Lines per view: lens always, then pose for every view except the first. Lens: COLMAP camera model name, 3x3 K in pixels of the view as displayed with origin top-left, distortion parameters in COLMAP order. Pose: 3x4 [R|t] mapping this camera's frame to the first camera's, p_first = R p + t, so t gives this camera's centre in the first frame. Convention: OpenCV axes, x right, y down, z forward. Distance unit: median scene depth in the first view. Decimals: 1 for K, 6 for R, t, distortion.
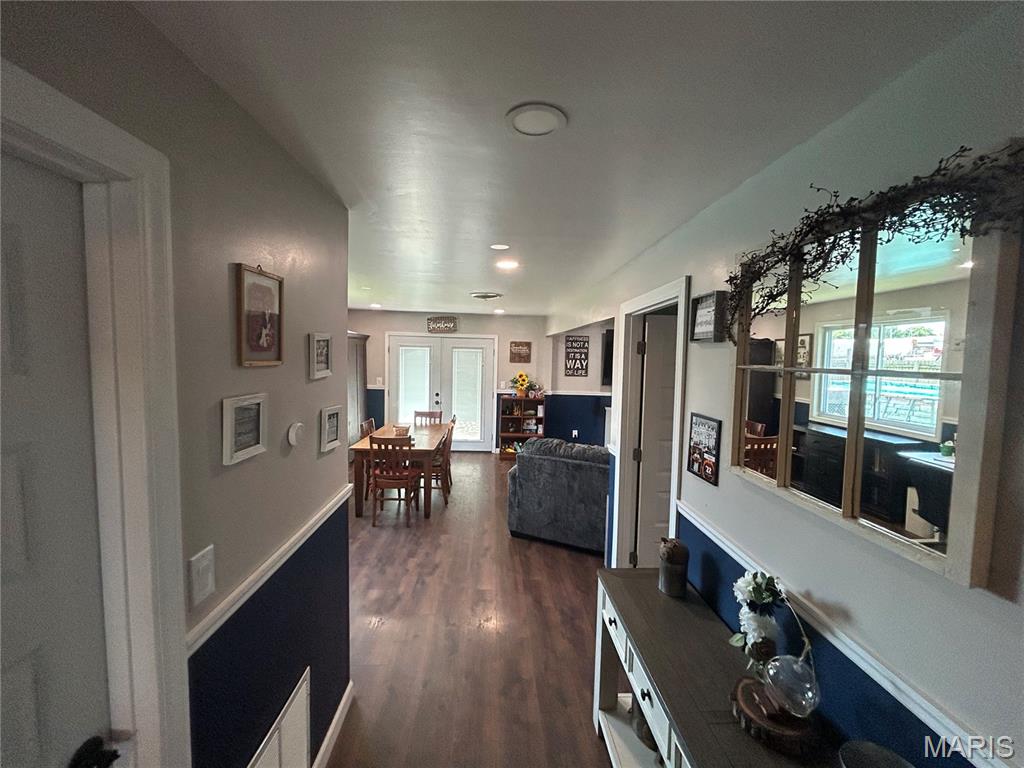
lens RADIAL K [[409.1, 0, 512.7], [0, 409.1, 382.5], [0, 0, 1]] dist [-0.008322, 0.000124]
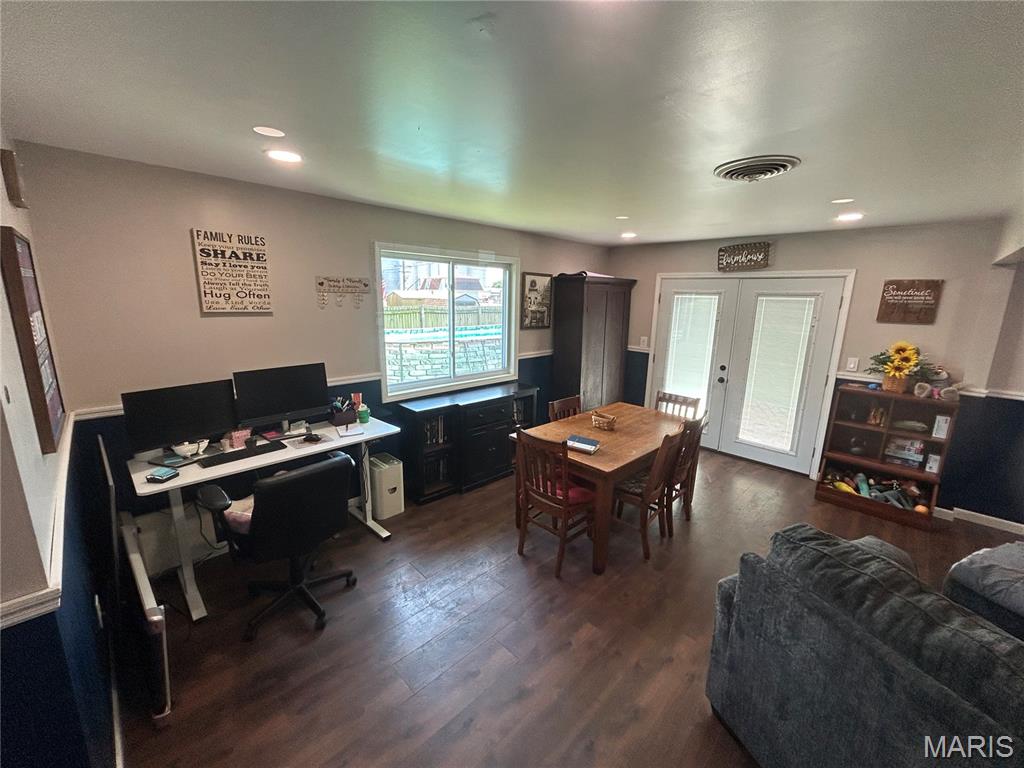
lens RADIAL K [[409.1, 0, 508.7], [0, 409.1, 383.9], [0, 0, 1]] dist [-0.008322, 0.000124]
pose [[0.667040, 0.142439, -0.731279, 0.068918], [-0.053106, 0.988147, 0.144030, -0.021075], [0.743126, -0.057239, 0.666699, 0.310838]]
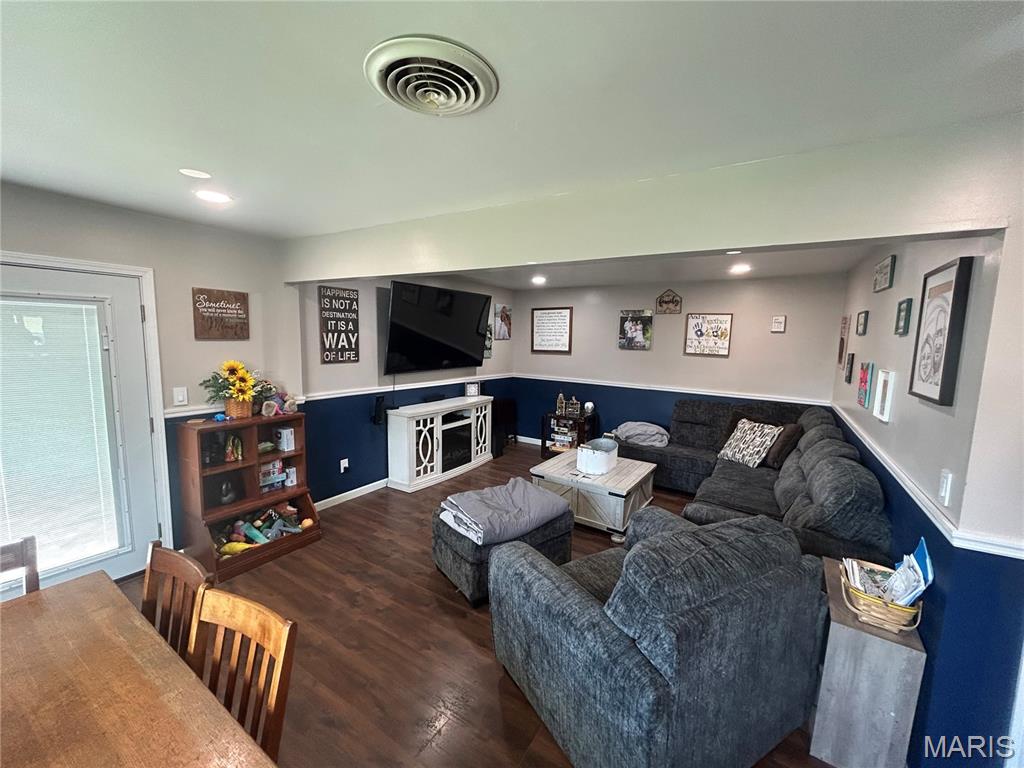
lens RADIAL K [[409.1, 0, 514.2], [0, 409.1, 384.9], [0, 0, 1]] dist [-0.008322, 0.000124]
pose [[0.573861, -0.106234, 0.812033, -0.161162], [0.045523, 0.994156, 0.097889, -0.029365], [-0.817686, -0.019208, 0.575343, 0.503994]]
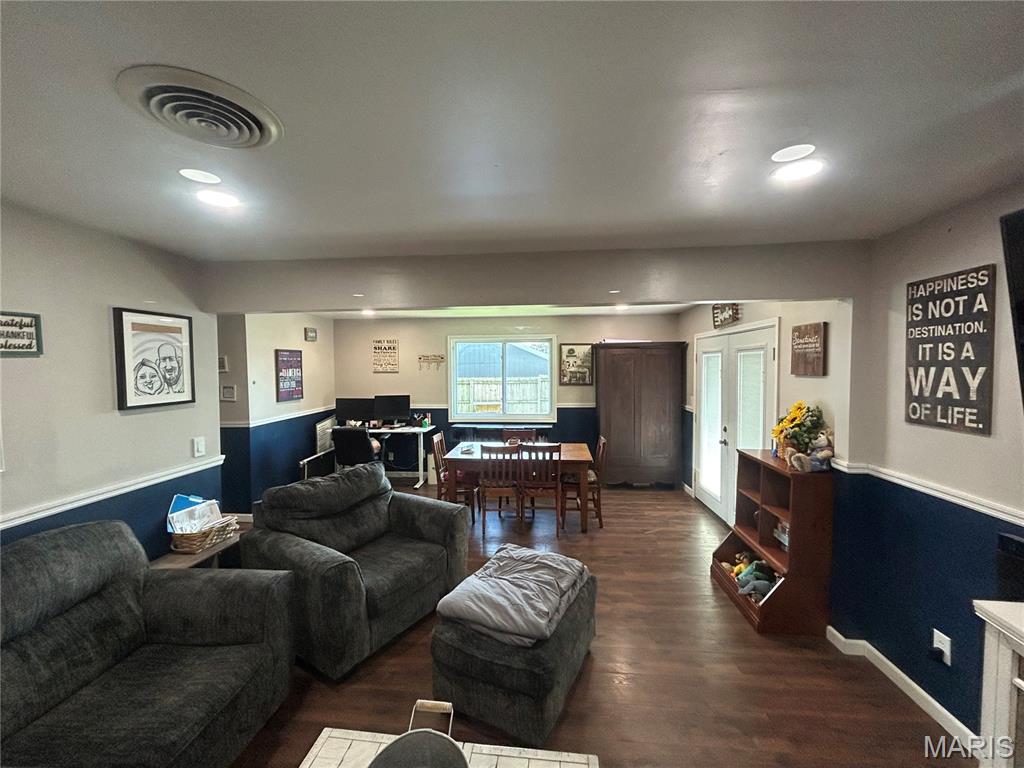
lens RADIAL K [[409.1, 0, 512.9], [0, 409.1, 384.5], [0, 0, 1]] dist [-0.008322, 0.000124]
pose [[-0.133679, 0.019835, -0.990826, 0.458263], [-0.062549, 0.997637, 0.028410, -0.034033], [0.989049, 0.065773, -0.132123, 0.769878]]
